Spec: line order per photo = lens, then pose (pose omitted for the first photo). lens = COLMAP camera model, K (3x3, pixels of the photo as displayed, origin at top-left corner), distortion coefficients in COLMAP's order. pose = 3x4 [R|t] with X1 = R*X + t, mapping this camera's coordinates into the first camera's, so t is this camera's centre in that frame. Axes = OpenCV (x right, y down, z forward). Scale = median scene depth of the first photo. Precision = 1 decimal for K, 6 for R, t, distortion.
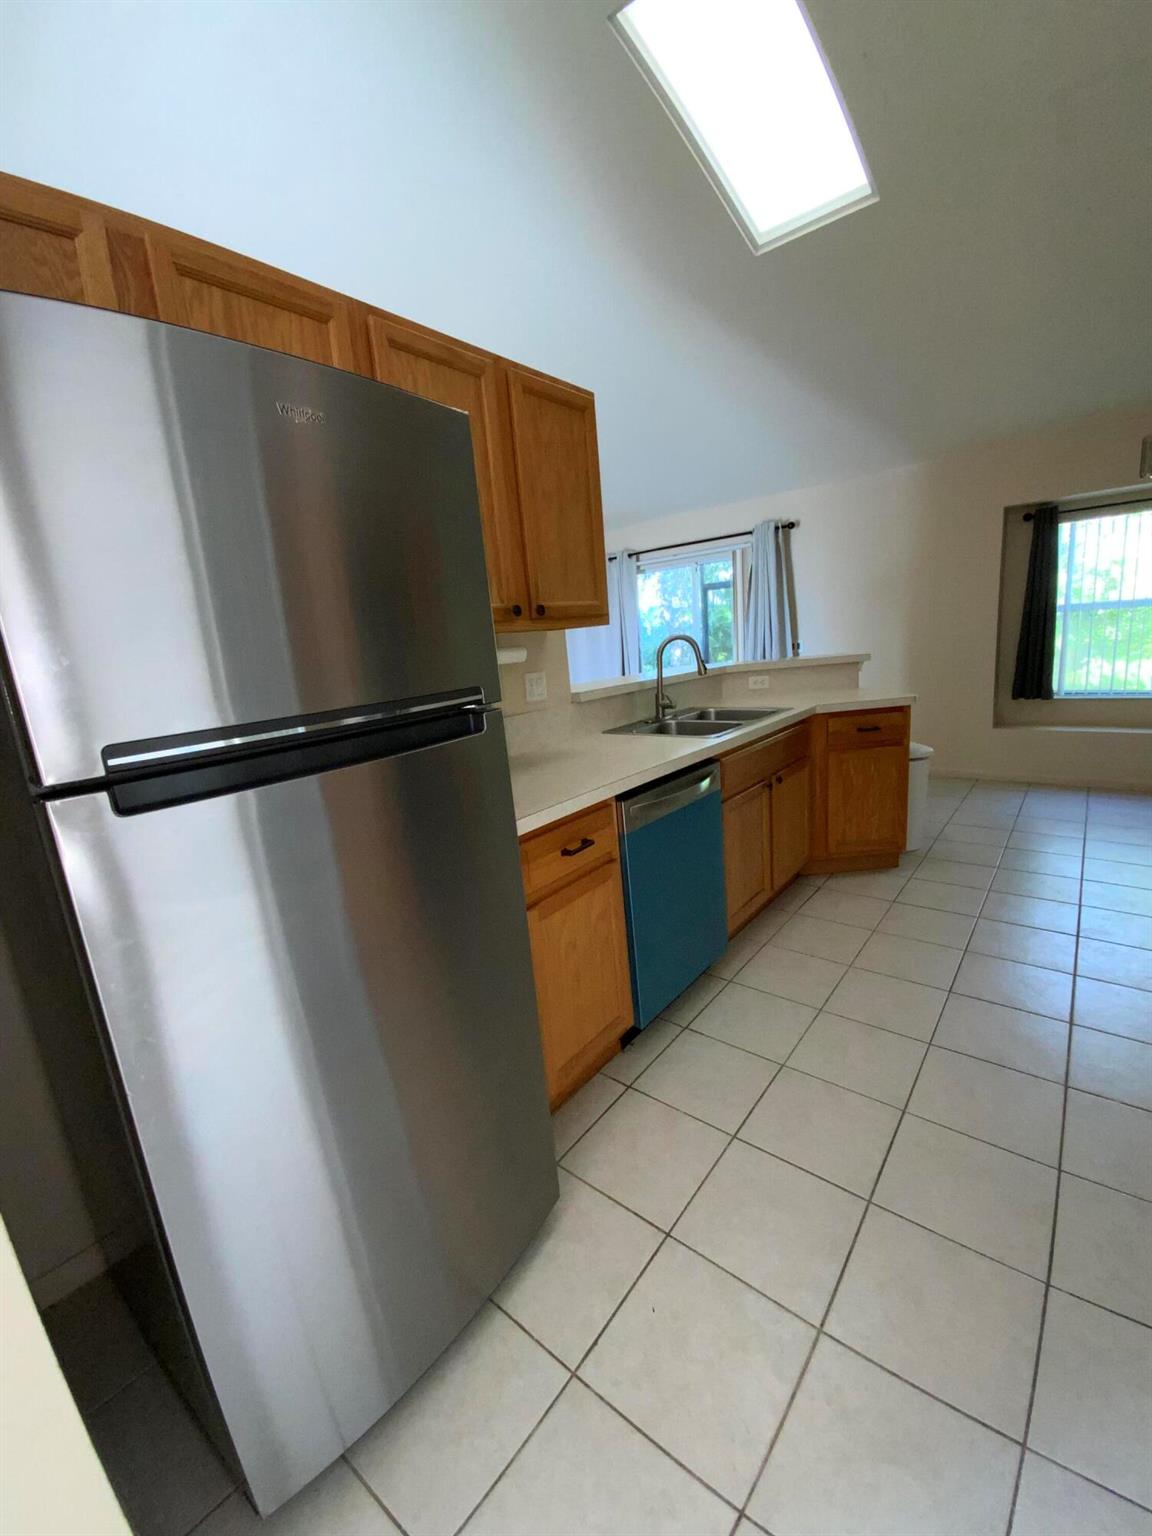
lens RADIAL K [[625.7, 0, 573.4], [0, 625.7, 765.4], [0, 0, 1]] dist [0.001683, -0.000110]
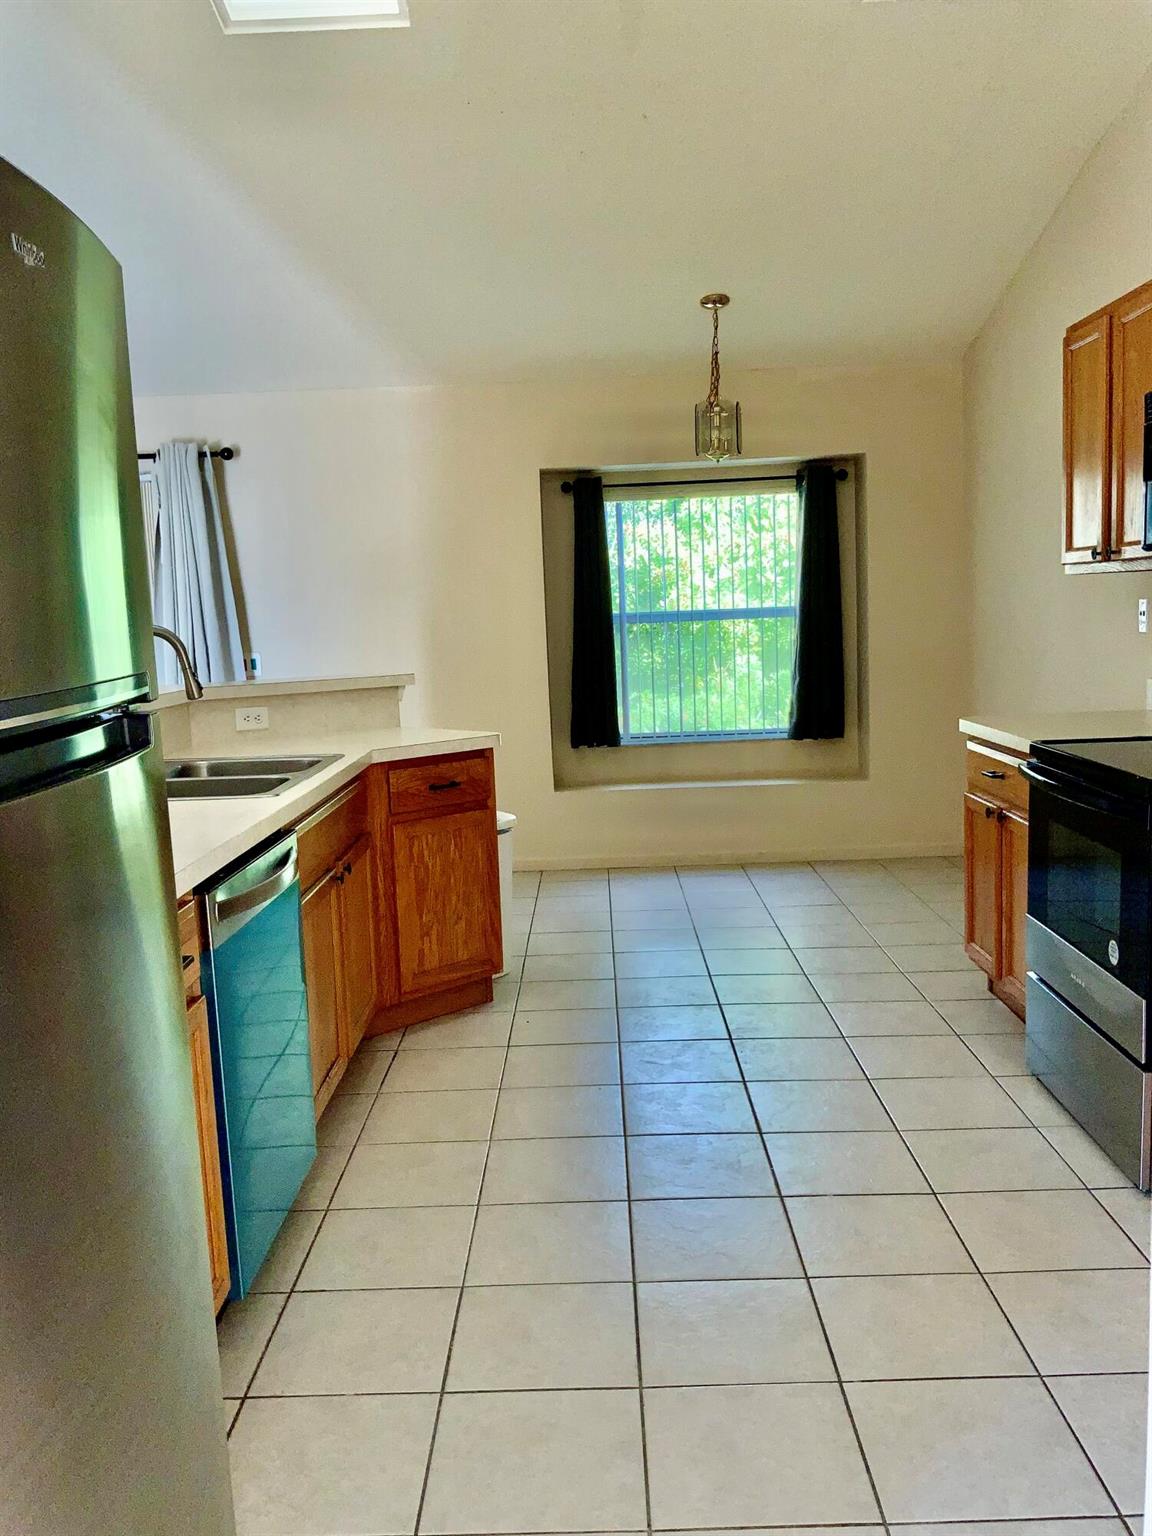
lens RADIAL K [[1279.1, 0, 576.7], [0, 1279.1, 771.8], [0, 0, 1]] dist [0.000814, -0.014784]
pose [[0.776827, -0.027725, 0.629103, -0.235310], [0.100299, 0.991724, -0.080146, 0.044376], [-0.621675, 0.125358, 0.773179, -0.092426]]
